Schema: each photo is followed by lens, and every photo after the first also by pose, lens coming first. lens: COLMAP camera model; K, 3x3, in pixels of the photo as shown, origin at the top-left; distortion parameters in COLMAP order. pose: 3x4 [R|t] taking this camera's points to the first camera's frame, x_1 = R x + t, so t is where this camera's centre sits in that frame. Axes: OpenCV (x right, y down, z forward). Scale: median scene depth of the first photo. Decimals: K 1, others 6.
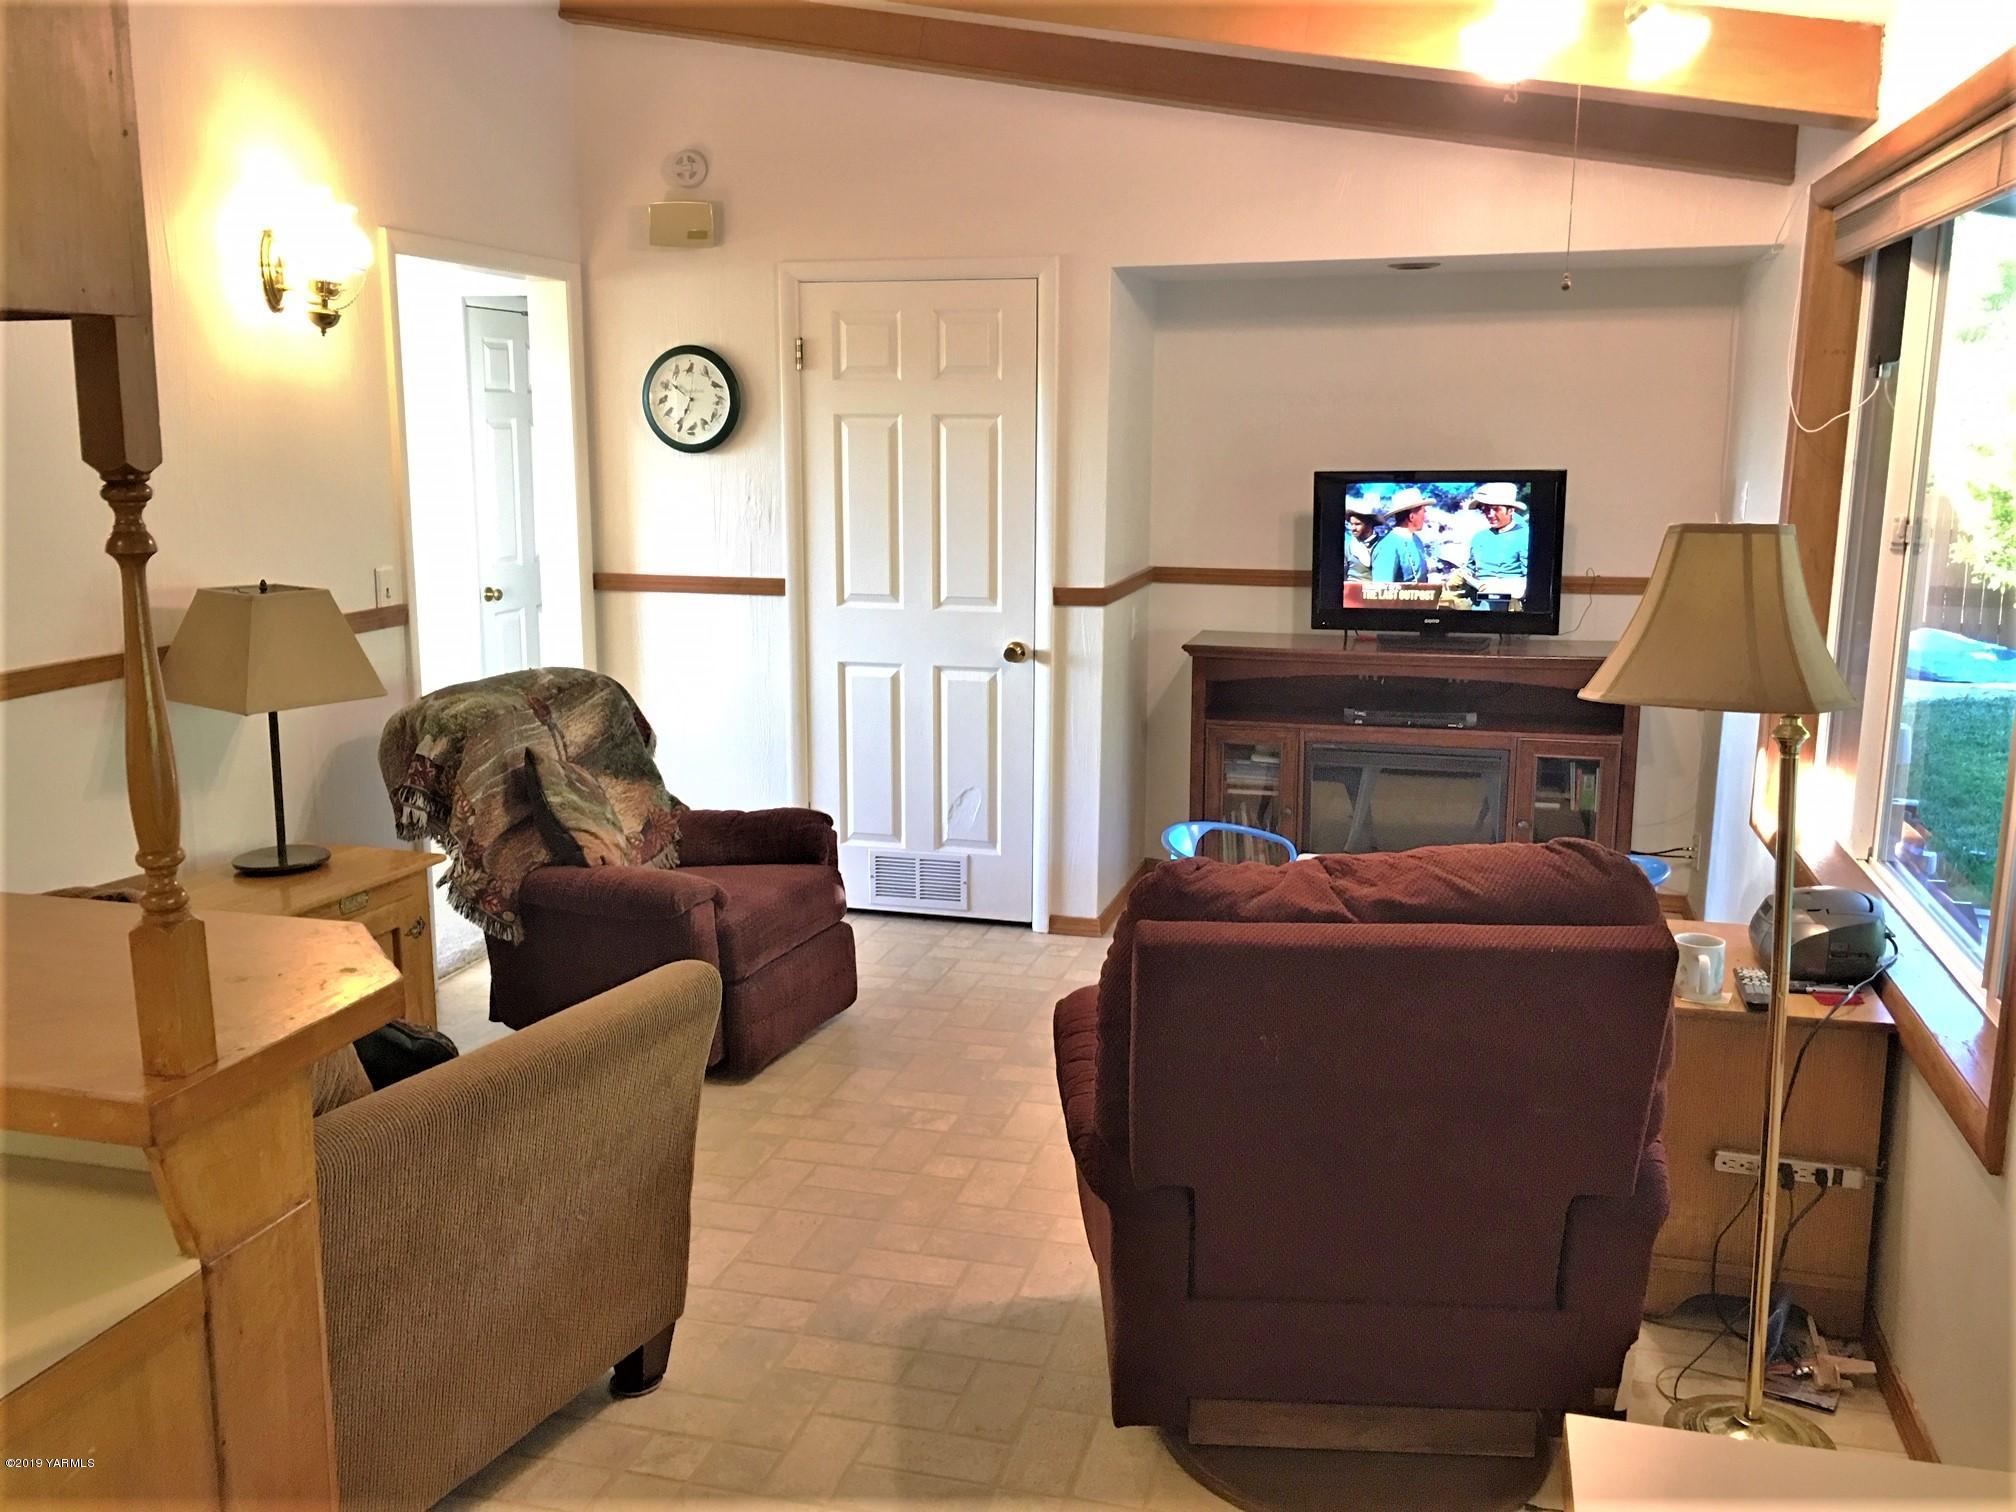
lens RADIAL K [[1776.7, 0, 1003.1], [0, 1776.7, 754.1], [0, 0, 1]] dist [0.072900, -0.089907]
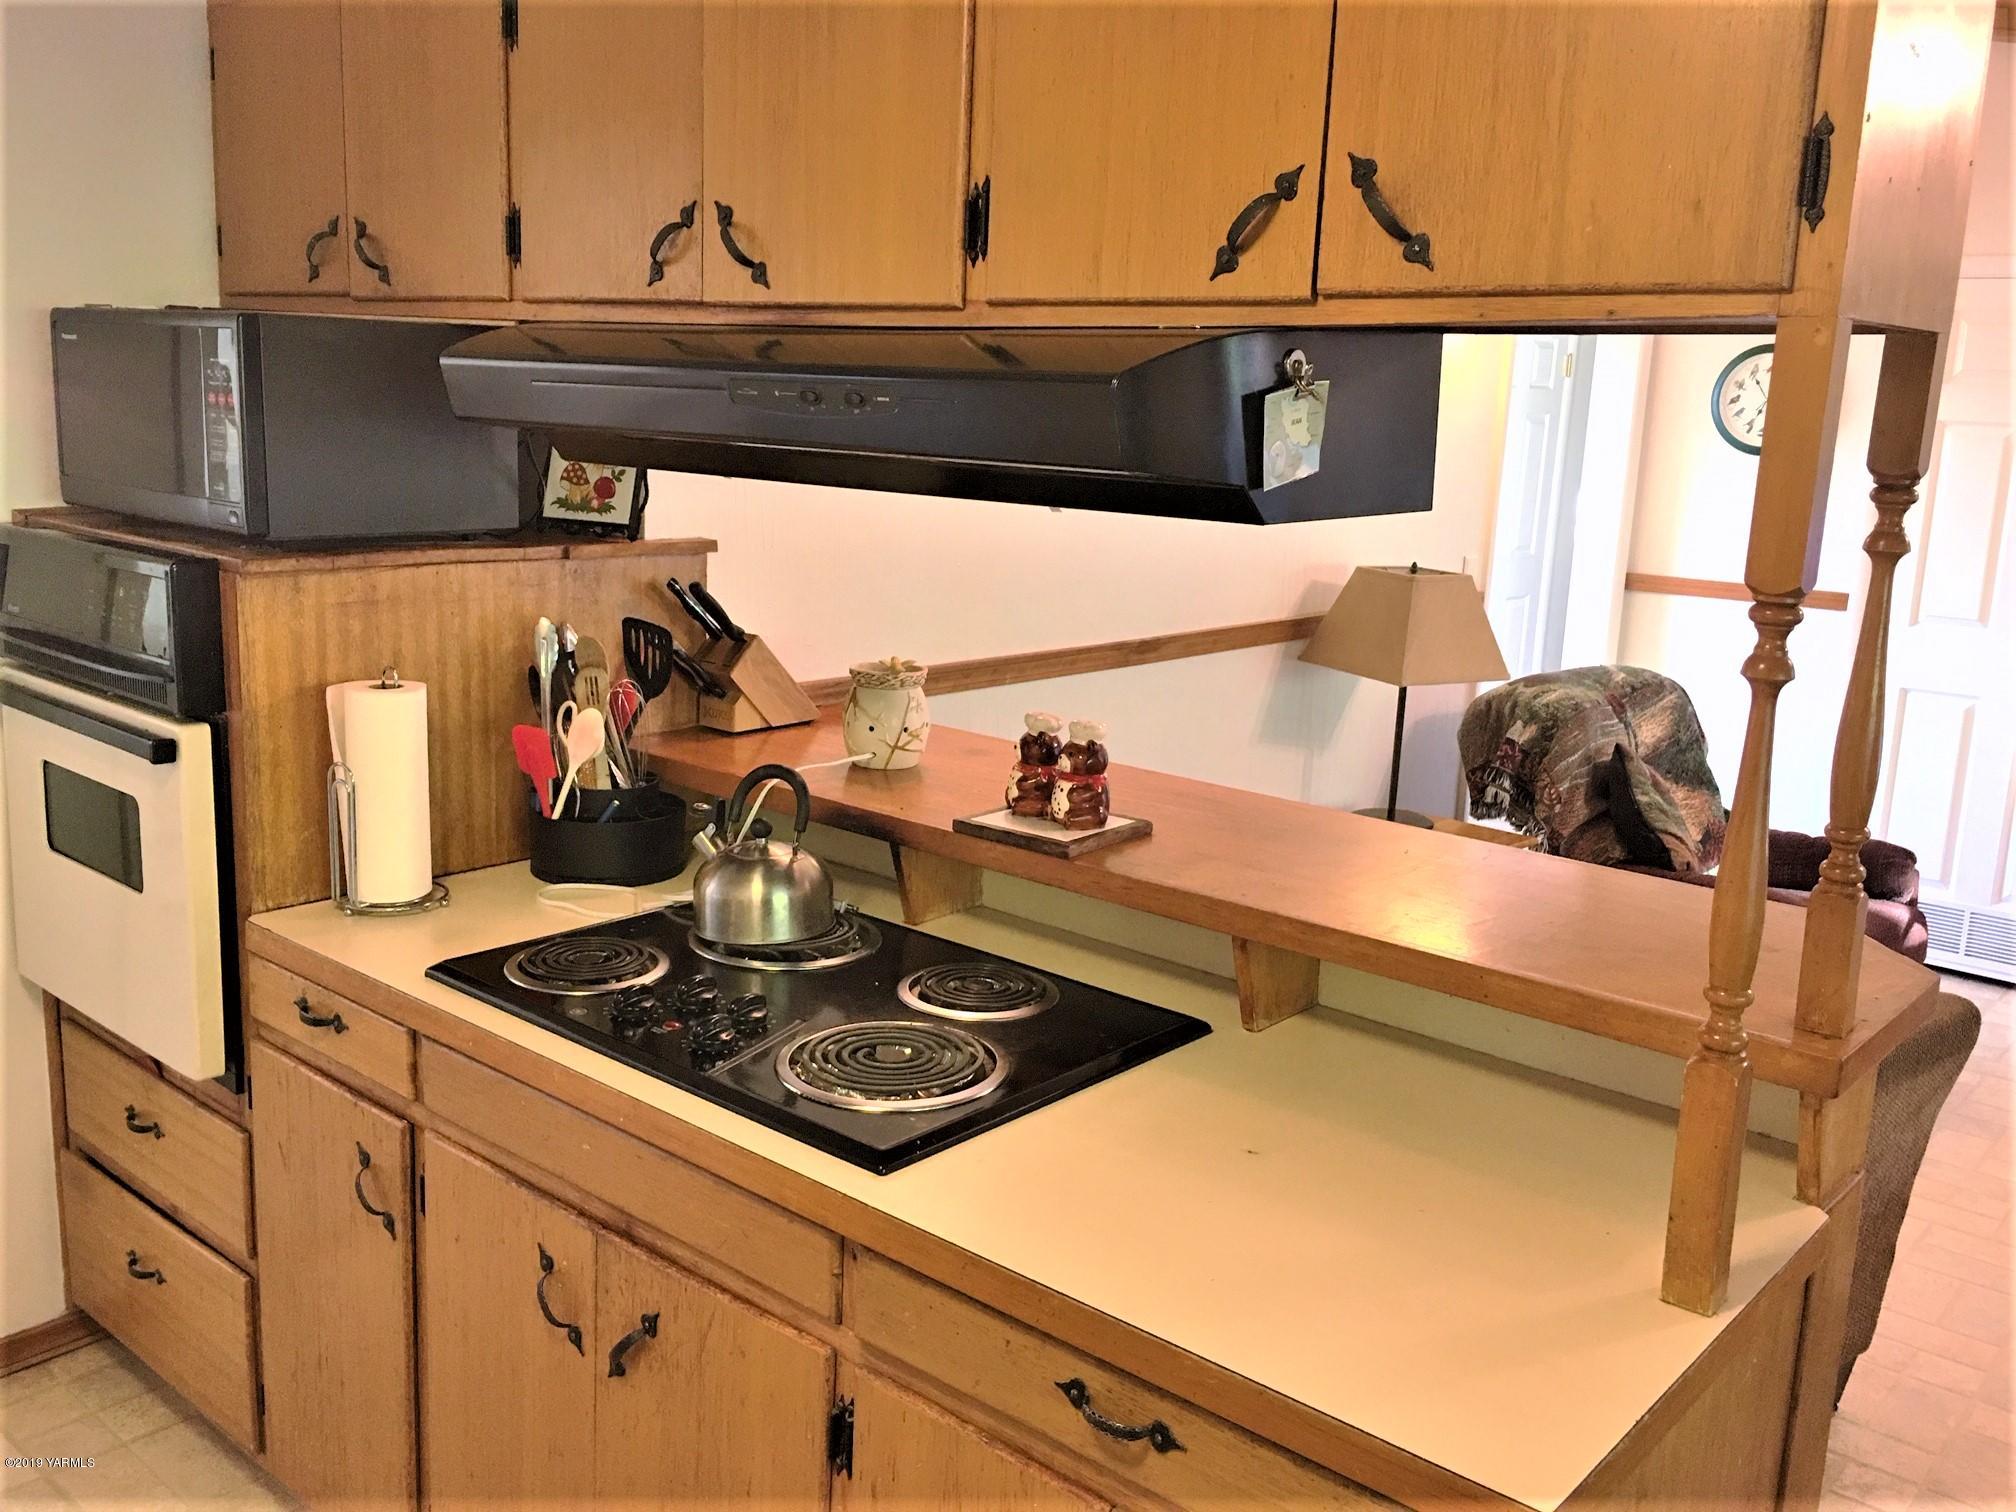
lens RADIAL K [[1776.7, 0, 1008.2], [0, 1776.7, 757.0], [0, 0, 1]] dist [0.072900, -0.089907]
pose [[0.896393, 0.120435, -0.426586, -0.142924], [-0.117722, 0.992504, 0.032837, 0.011074], [0.427343, 0.020784, 0.903851, -0.059577]]
